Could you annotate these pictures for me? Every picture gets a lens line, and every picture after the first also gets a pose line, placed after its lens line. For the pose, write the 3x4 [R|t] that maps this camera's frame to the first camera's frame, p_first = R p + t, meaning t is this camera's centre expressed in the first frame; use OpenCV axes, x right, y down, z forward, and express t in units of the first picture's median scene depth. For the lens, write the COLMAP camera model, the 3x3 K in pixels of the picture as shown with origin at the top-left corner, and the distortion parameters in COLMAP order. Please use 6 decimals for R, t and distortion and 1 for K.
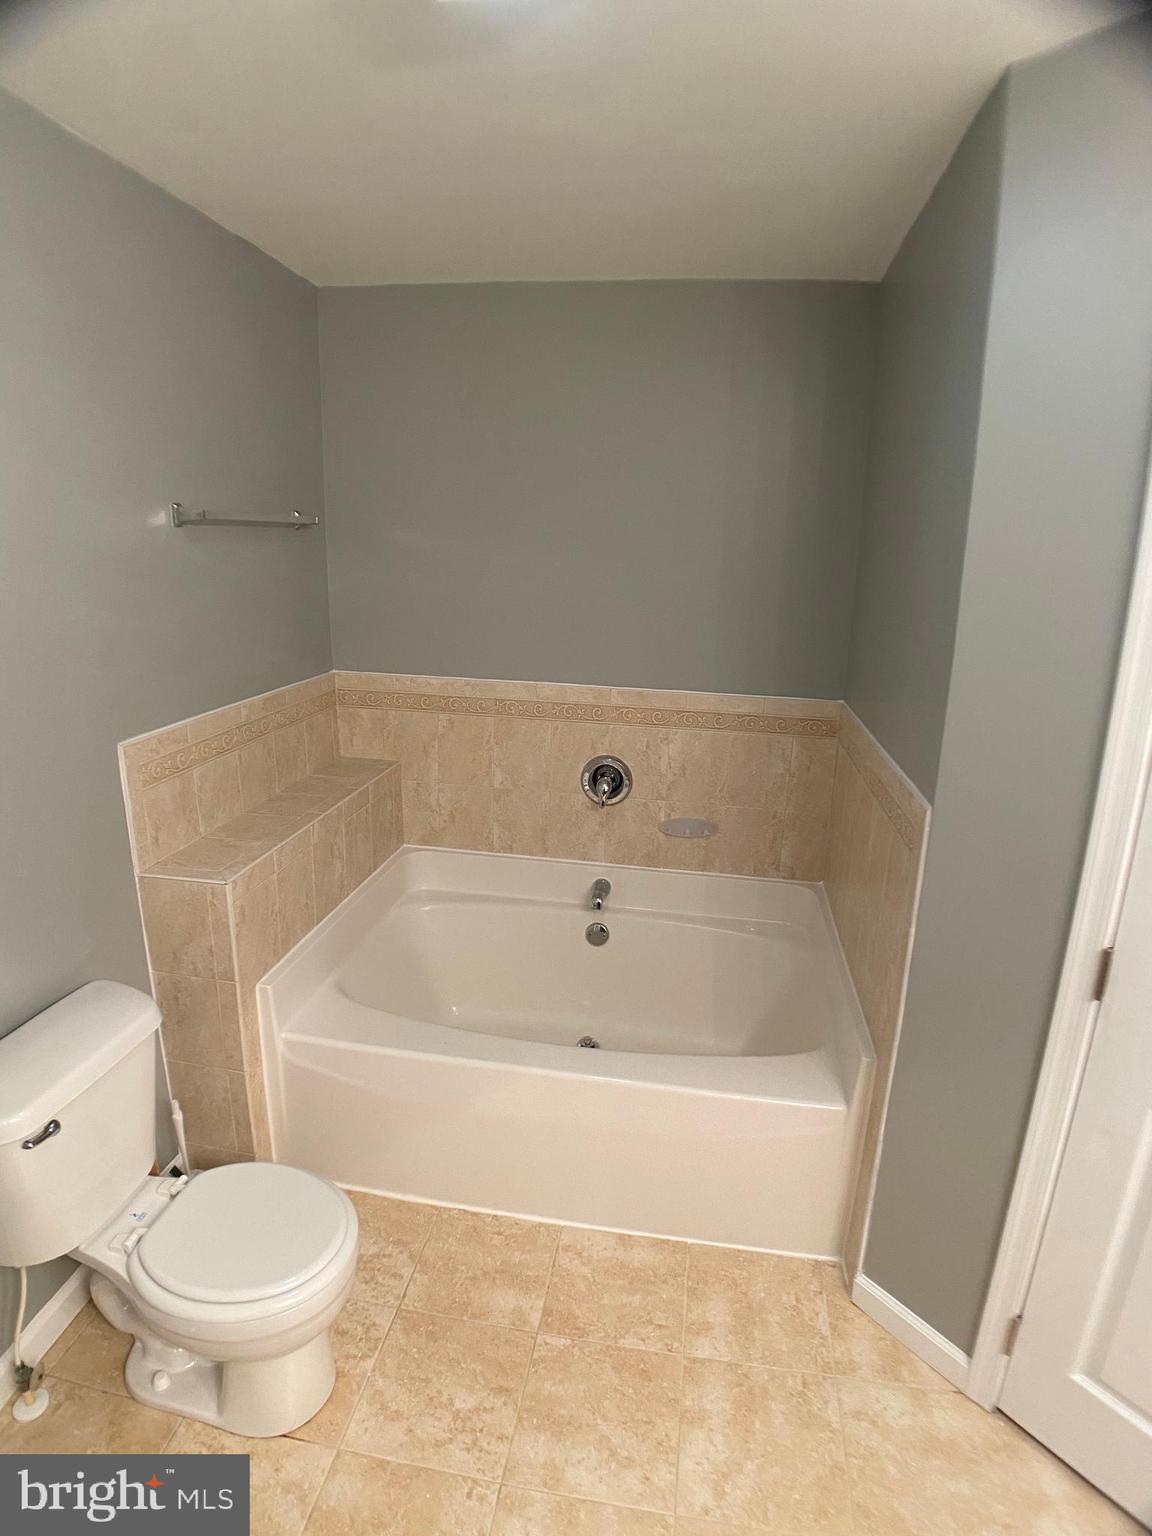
lens RADIAL K [[818.6, 0, 581.9], [0, 818.6, 763.3], [0, 0, 1]] dist [-0.099633, 0.023858]
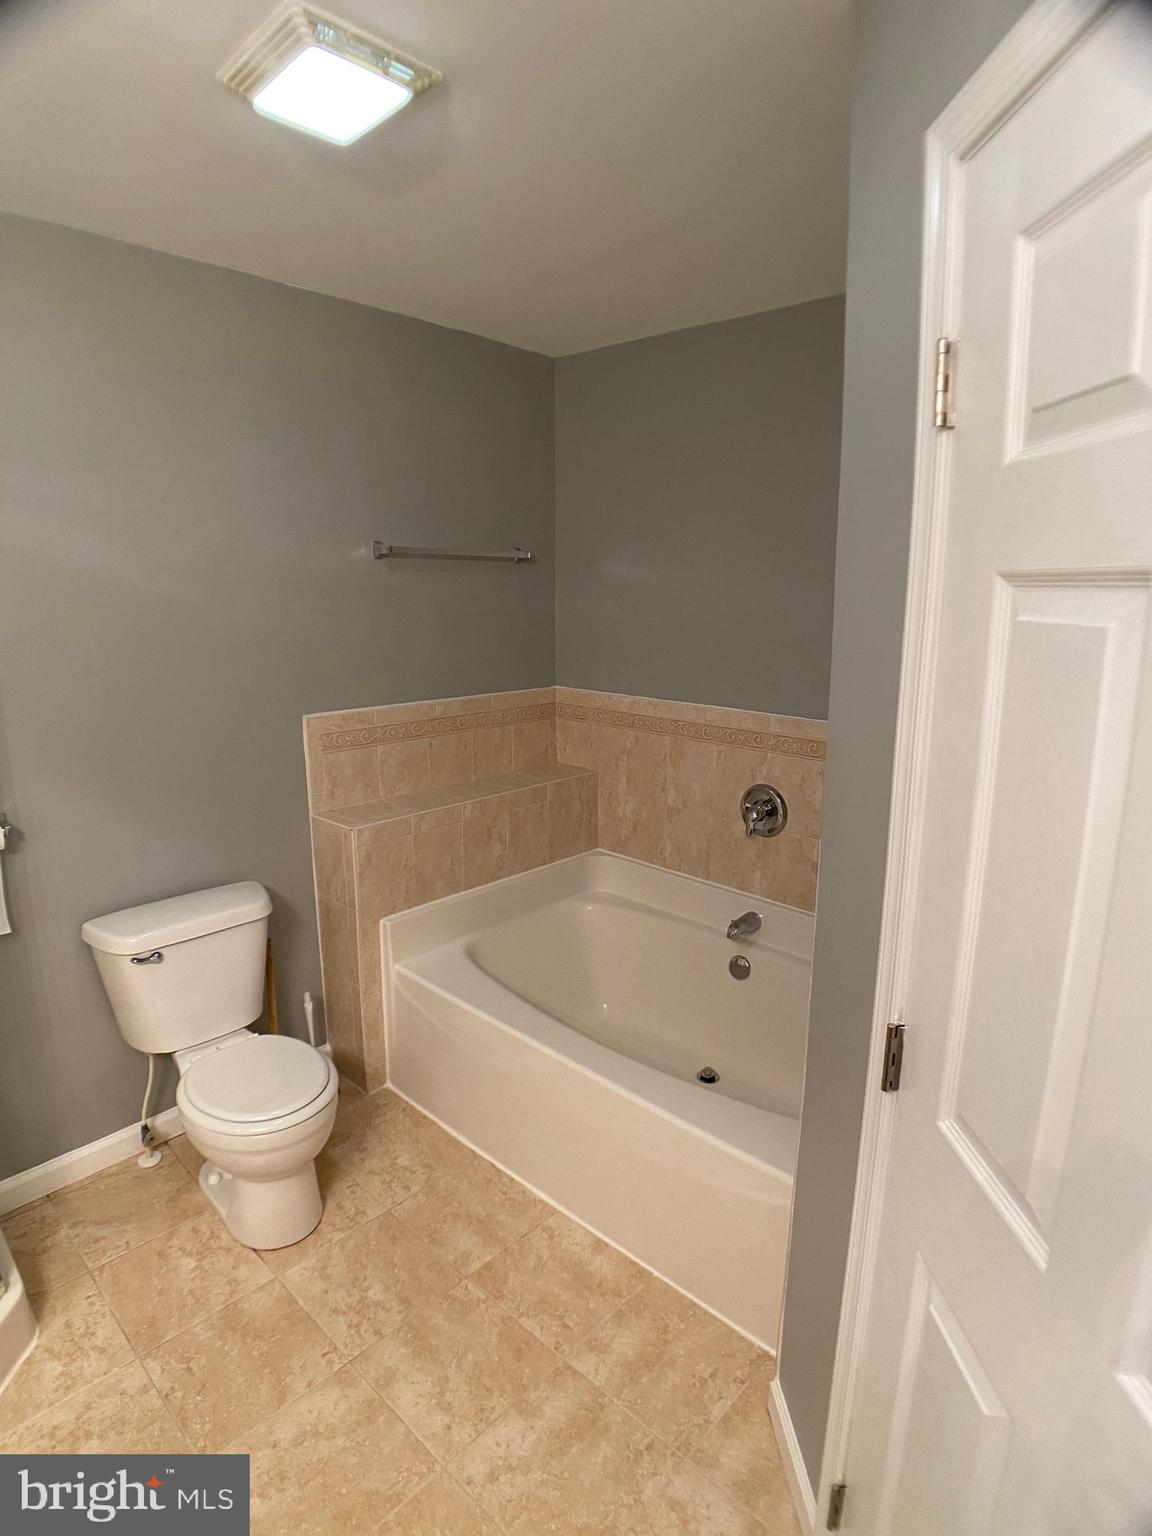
lens RADIAL K [[818.6, 0, 581.9], [0, 818.6, 763.3], [0, 0, 1]] dist [-0.099633, 0.023858]
pose [[0.830709, 0.095590, -0.548438, 0.512726], [-0.131824, 0.990906, -0.026961, 0.027620], [0.540874, 0.094694, 0.835756, 0.092472]]
